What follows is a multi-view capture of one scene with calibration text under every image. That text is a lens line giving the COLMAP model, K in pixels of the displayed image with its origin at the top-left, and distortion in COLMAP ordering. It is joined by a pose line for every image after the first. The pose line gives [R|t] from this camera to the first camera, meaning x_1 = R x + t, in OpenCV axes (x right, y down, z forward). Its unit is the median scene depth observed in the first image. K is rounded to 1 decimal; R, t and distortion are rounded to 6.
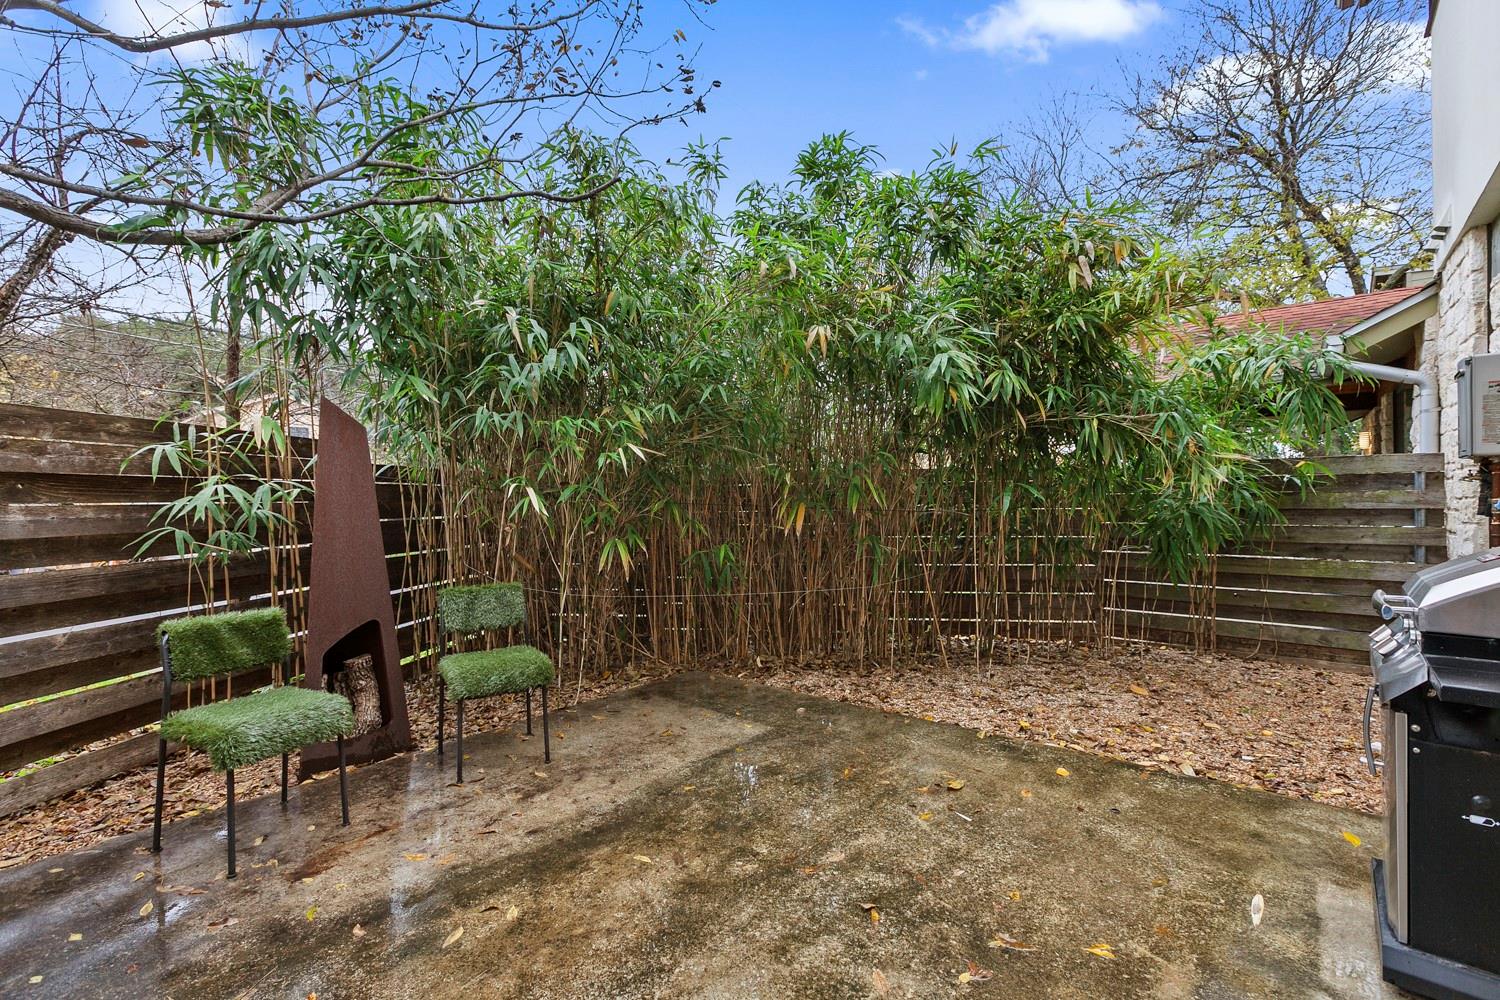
lens RADIAL K [[672.8, 0, 747.0], [0, 672.8, 499.8], [0, 0, 1]] dist [-0.002697, 0.000277]
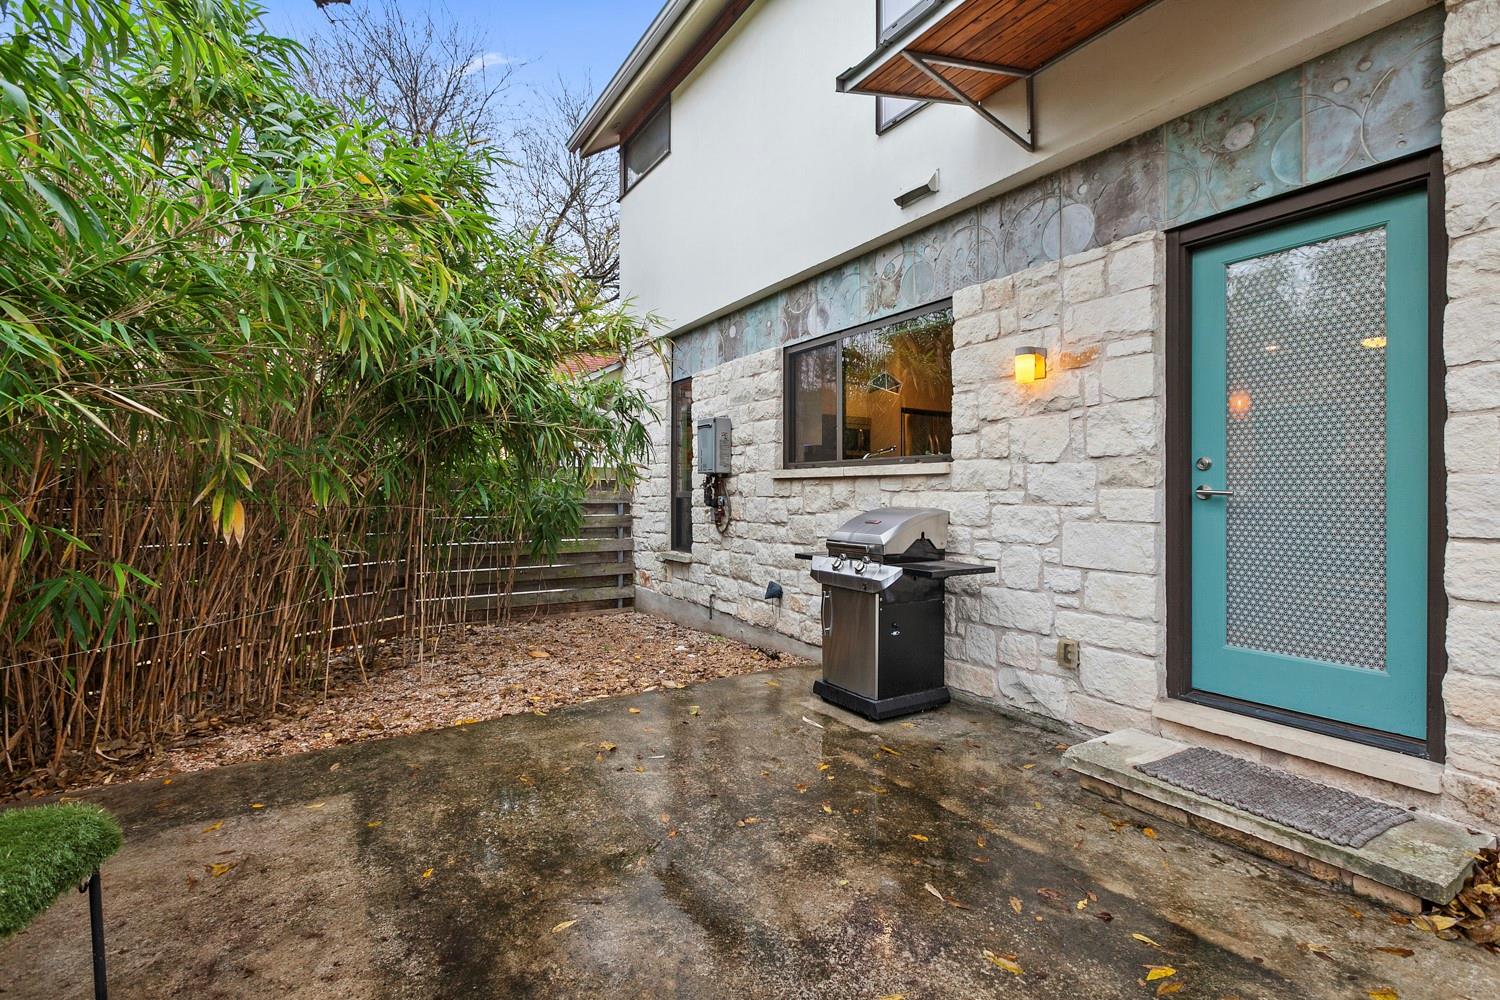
lens RADIAL K [[672.8, 0, 747.0], [0, 672.8, 499.8], [0, 0, 1]] dist [-0.002697, 0.000277]
pose [[0.300740, -0.002162, 0.953704, -0.553923], [0.001251, 0.999997, 0.001872, 0.002956], [-0.953705, 0.000630, 0.300742, 0.335204]]
